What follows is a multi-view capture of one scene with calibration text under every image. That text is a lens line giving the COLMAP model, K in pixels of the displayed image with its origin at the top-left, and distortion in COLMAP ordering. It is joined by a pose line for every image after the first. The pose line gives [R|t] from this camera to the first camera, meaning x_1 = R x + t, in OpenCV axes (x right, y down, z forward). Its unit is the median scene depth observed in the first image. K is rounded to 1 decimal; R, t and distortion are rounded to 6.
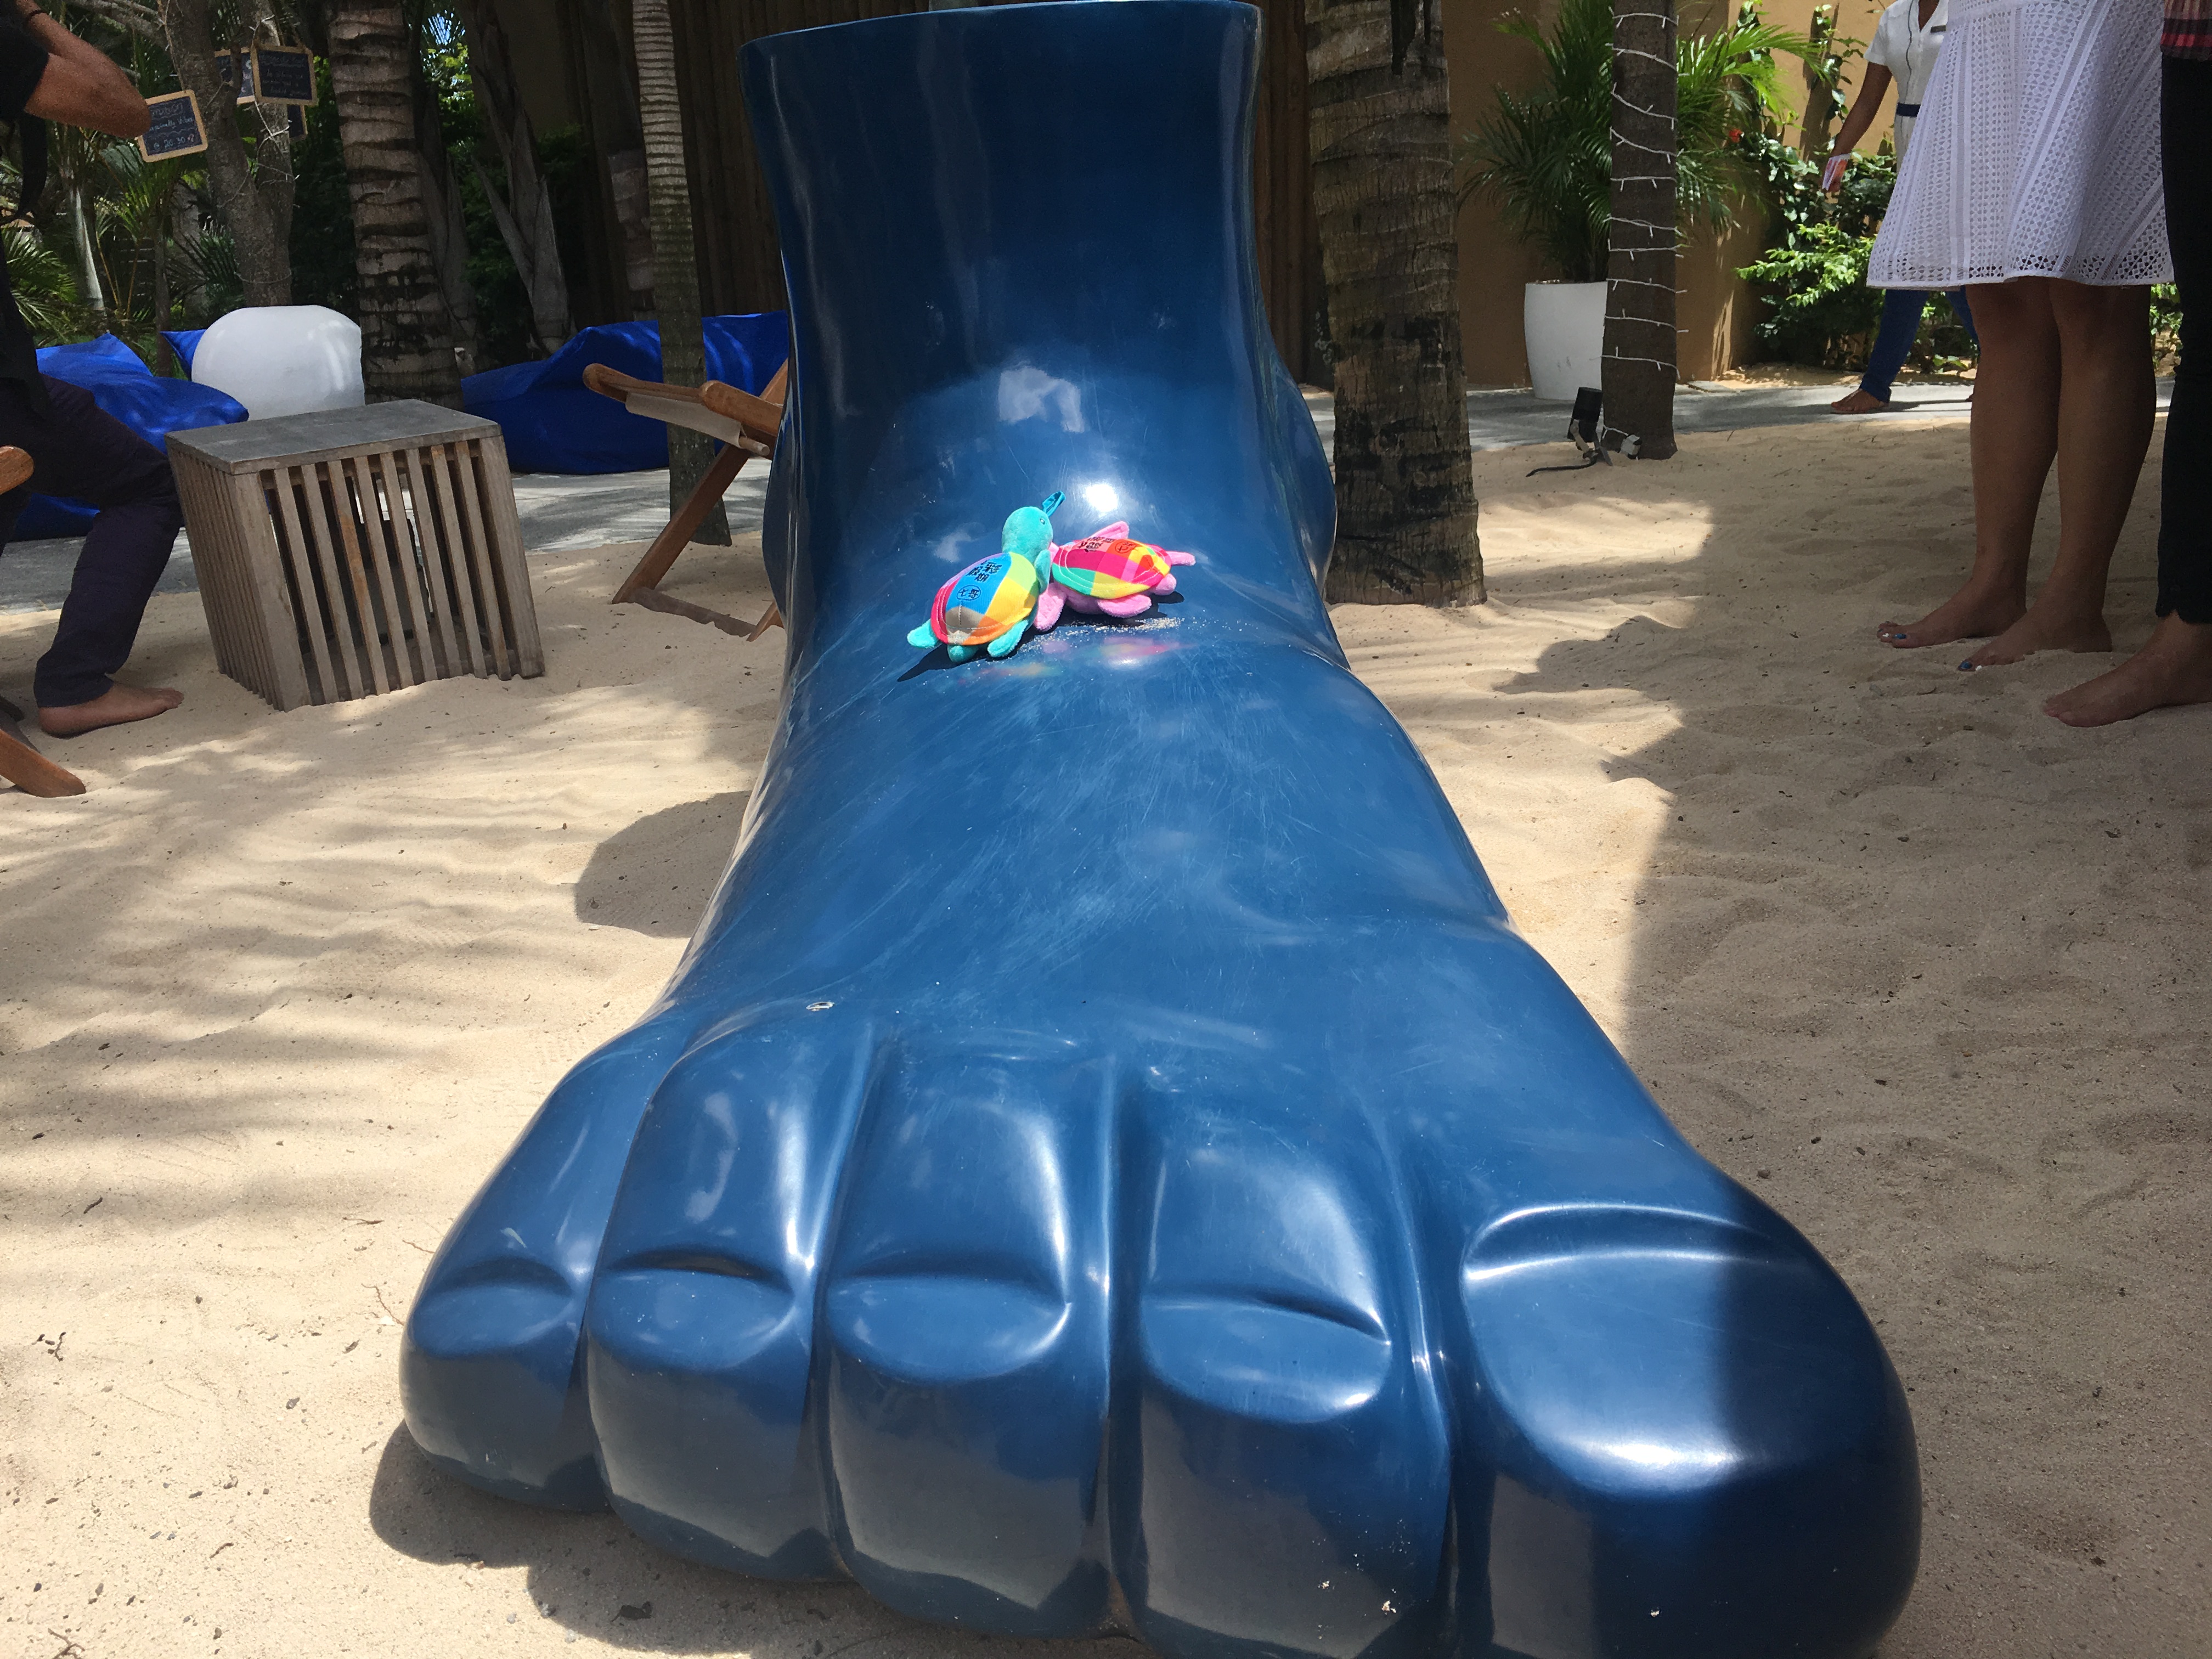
lens RADIAL K [[1941.5, 0, 1106.0], [0, 1941.5, 829.5], [0, 0, 1]] dist [0.111427, -0.173955]
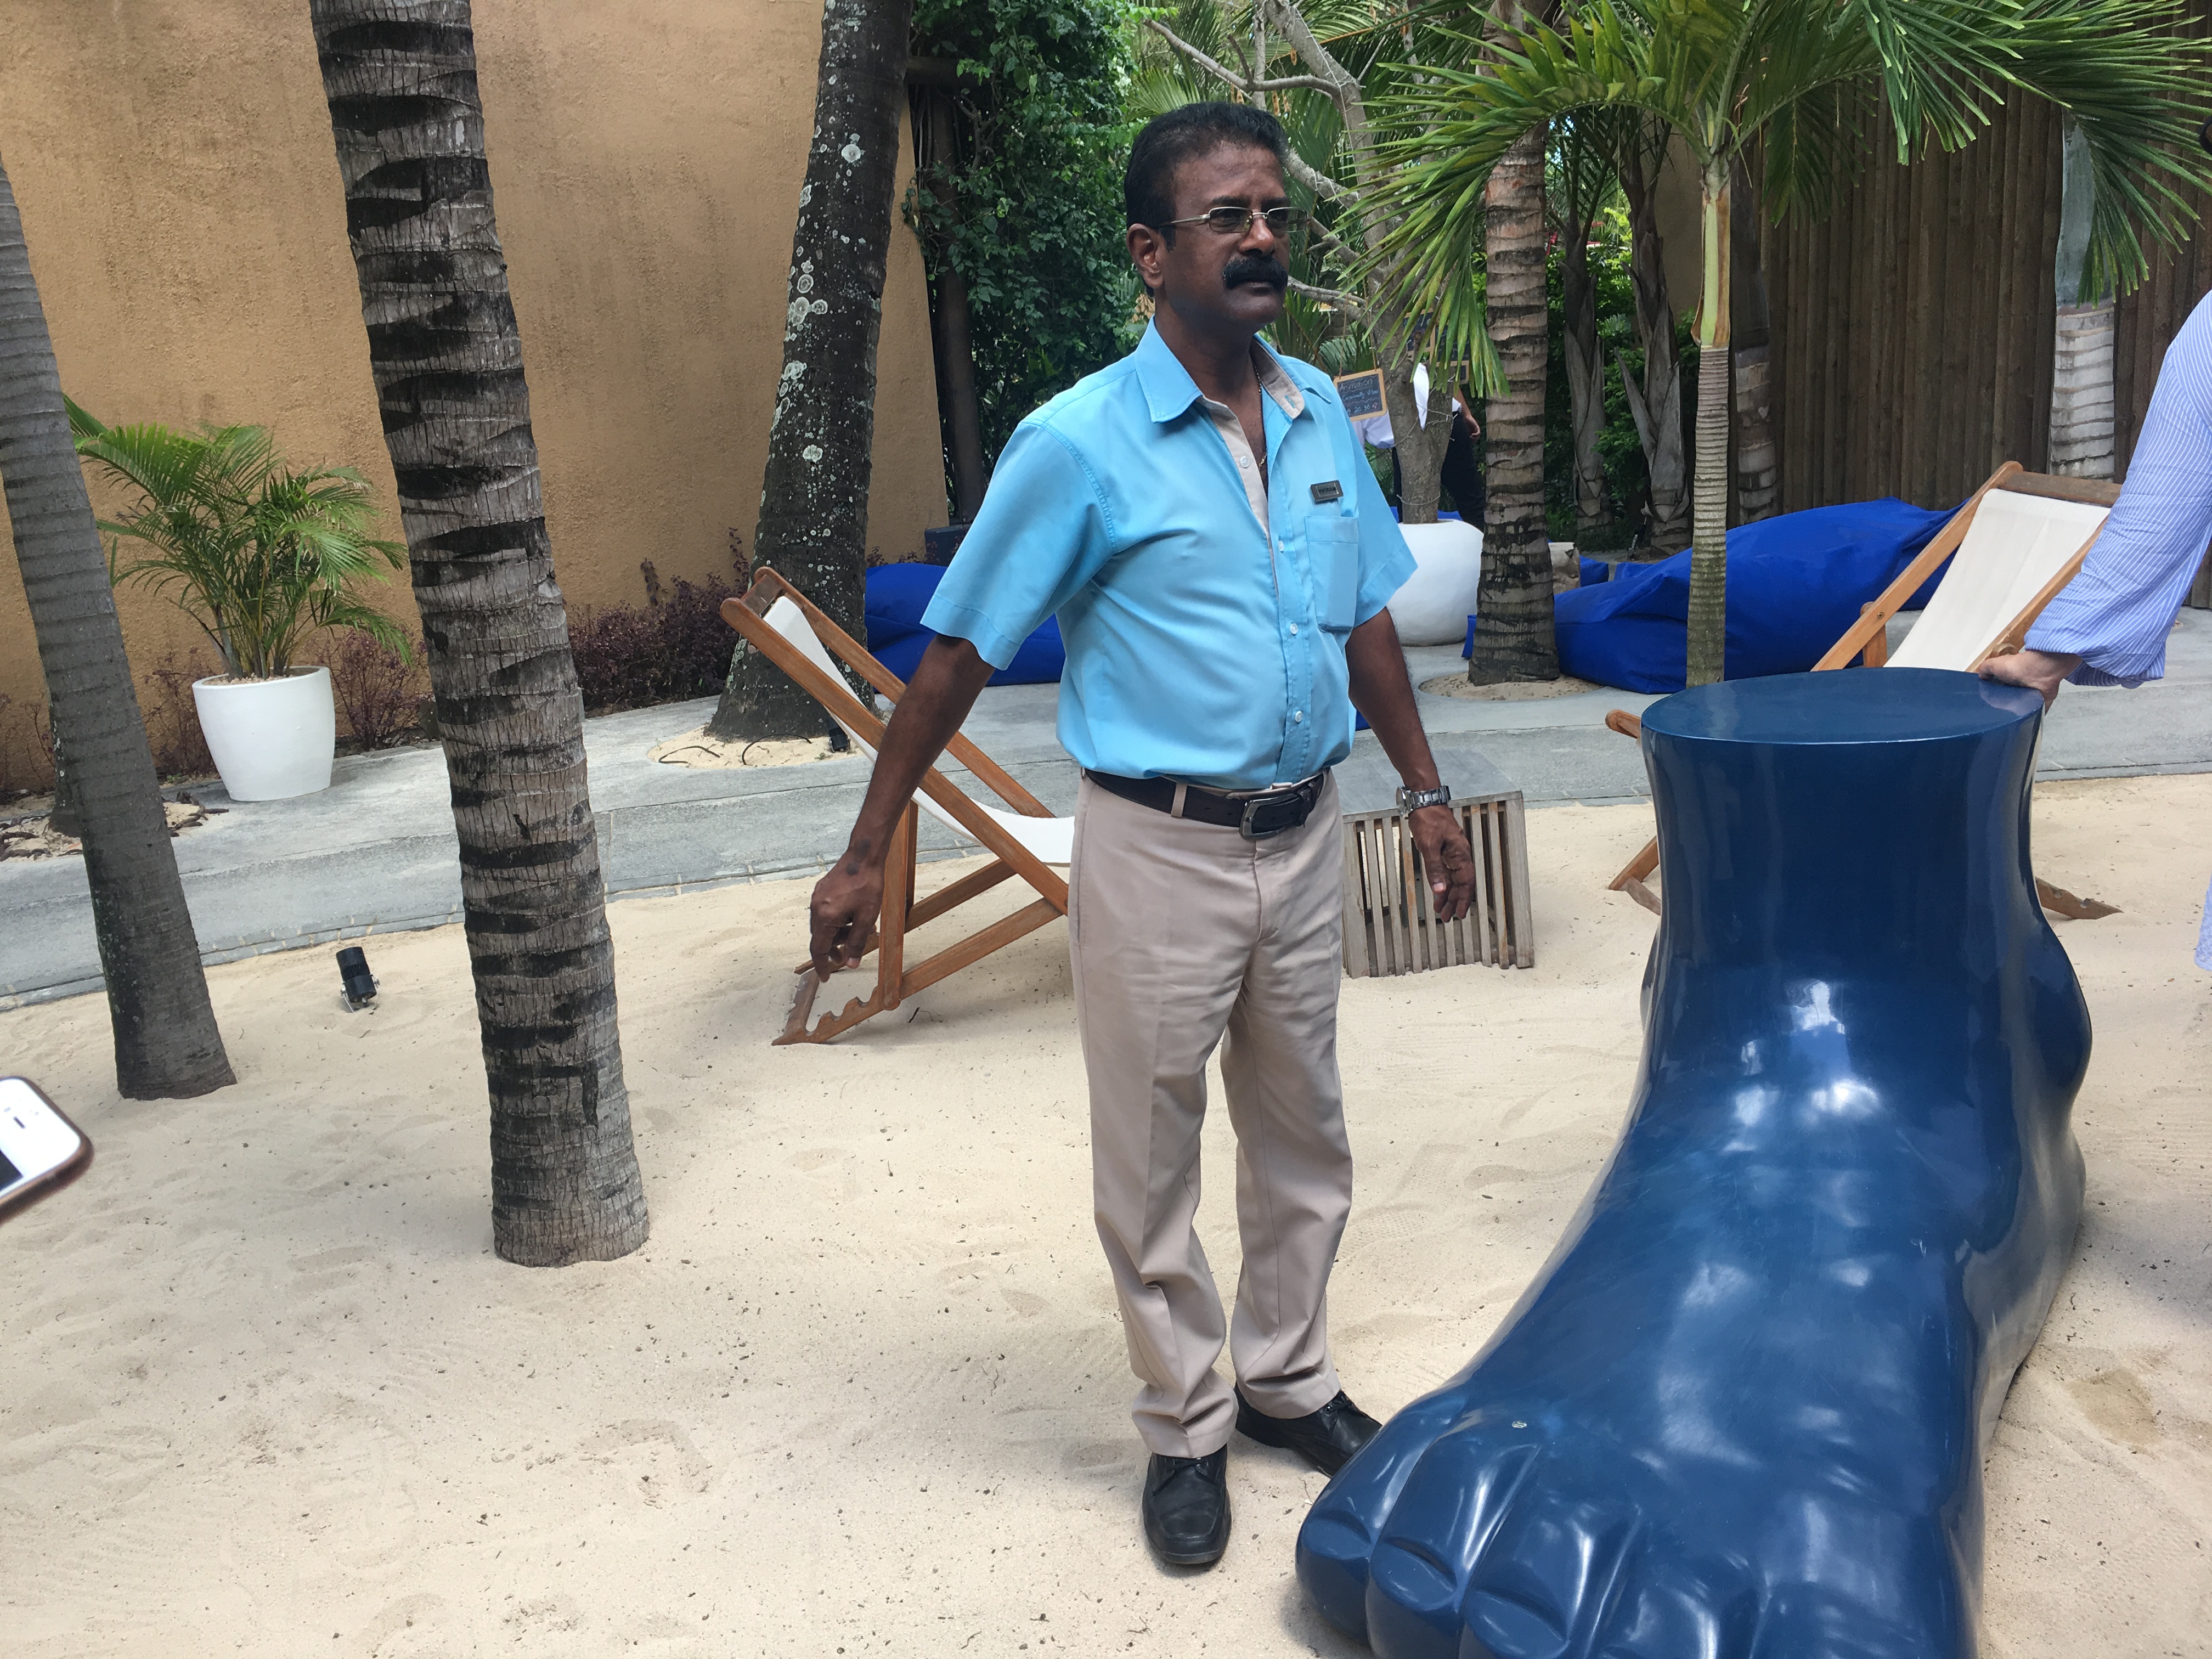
lens RADIAL K [[1941.5, 0, 1106.0], [0, 1941.5, 829.5], [0, 0, 1]] dist [0.111427, -0.173955]
pose [[0.847052, 0.113087, -0.519341, 0.074788], [-0.126045, 0.991970, 0.010421, -0.075216], [0.516349, 0.056634, 0.854504, -0.149853]]
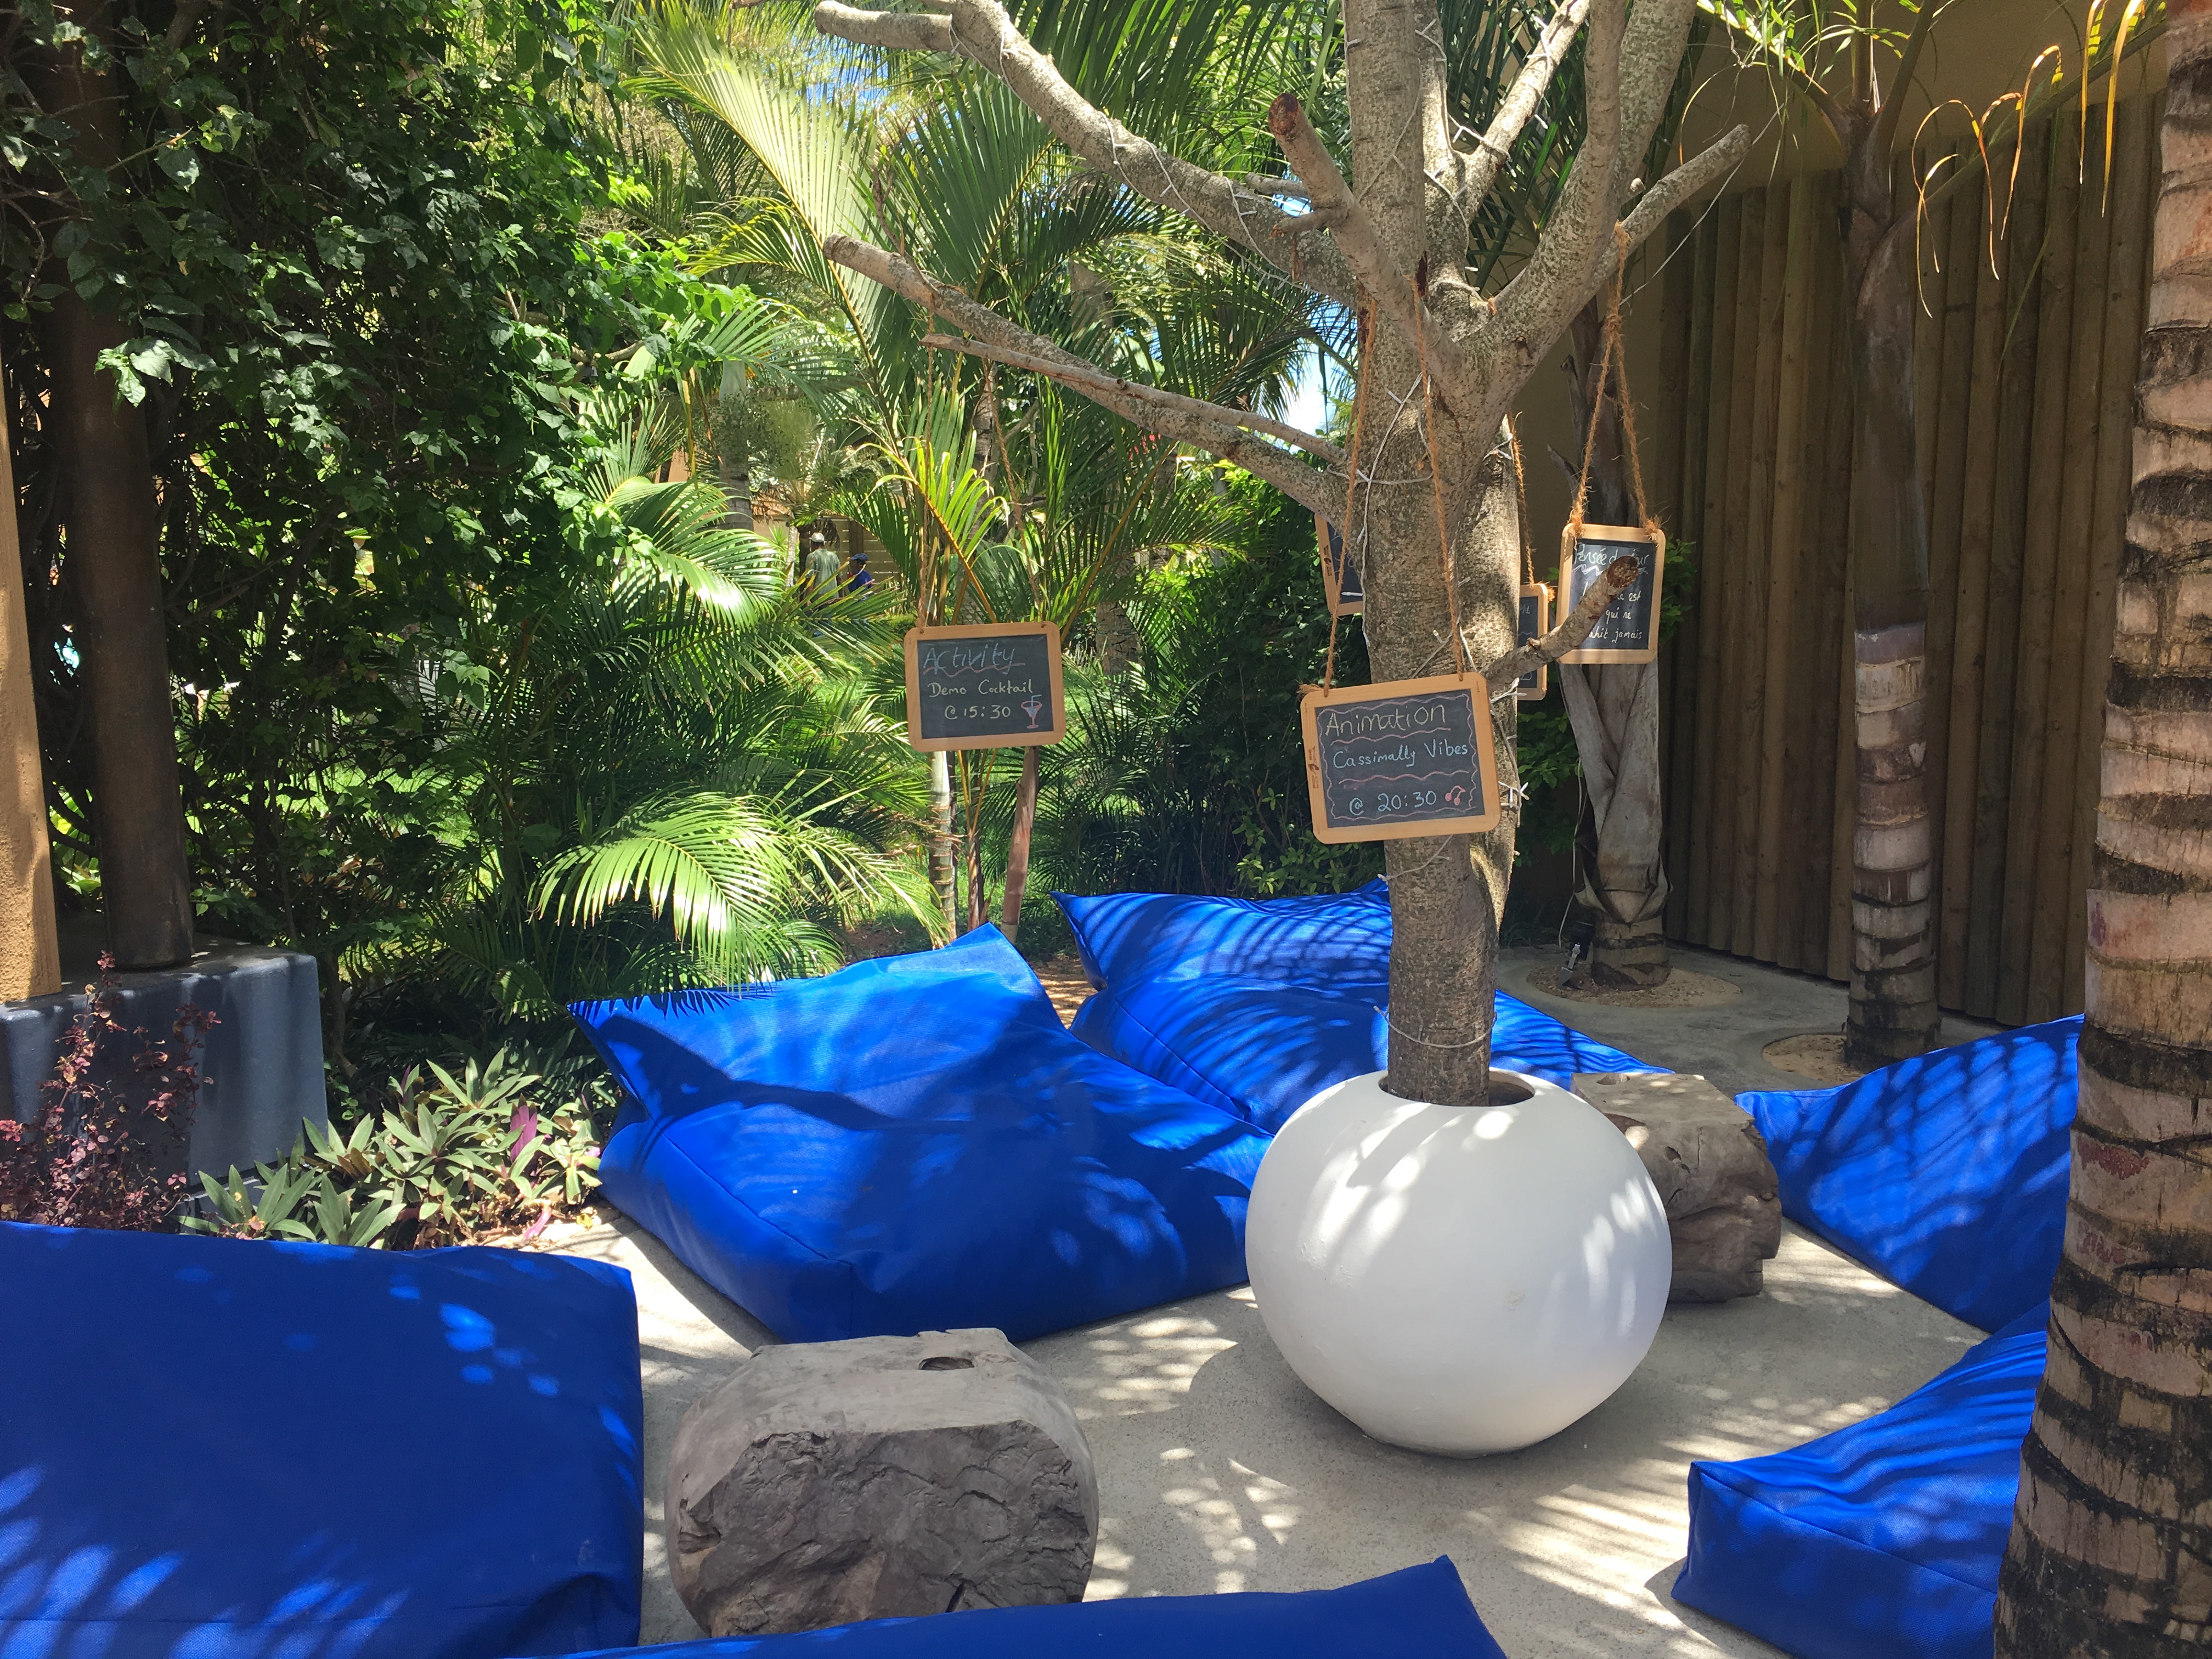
lens RADIAL K [[1941.5, 0, 1106.0], [0, 1941.5, 829.5], [0, 0, 1]] dist [0.111427, -0.173955]
pose [[0.945229, 0.083945, -0.315428, -0.430629], [-0.128276, 0.984145, -0.122490, -0.308834], [0.300144, 0.156243, 0.941011, 0.690908]]
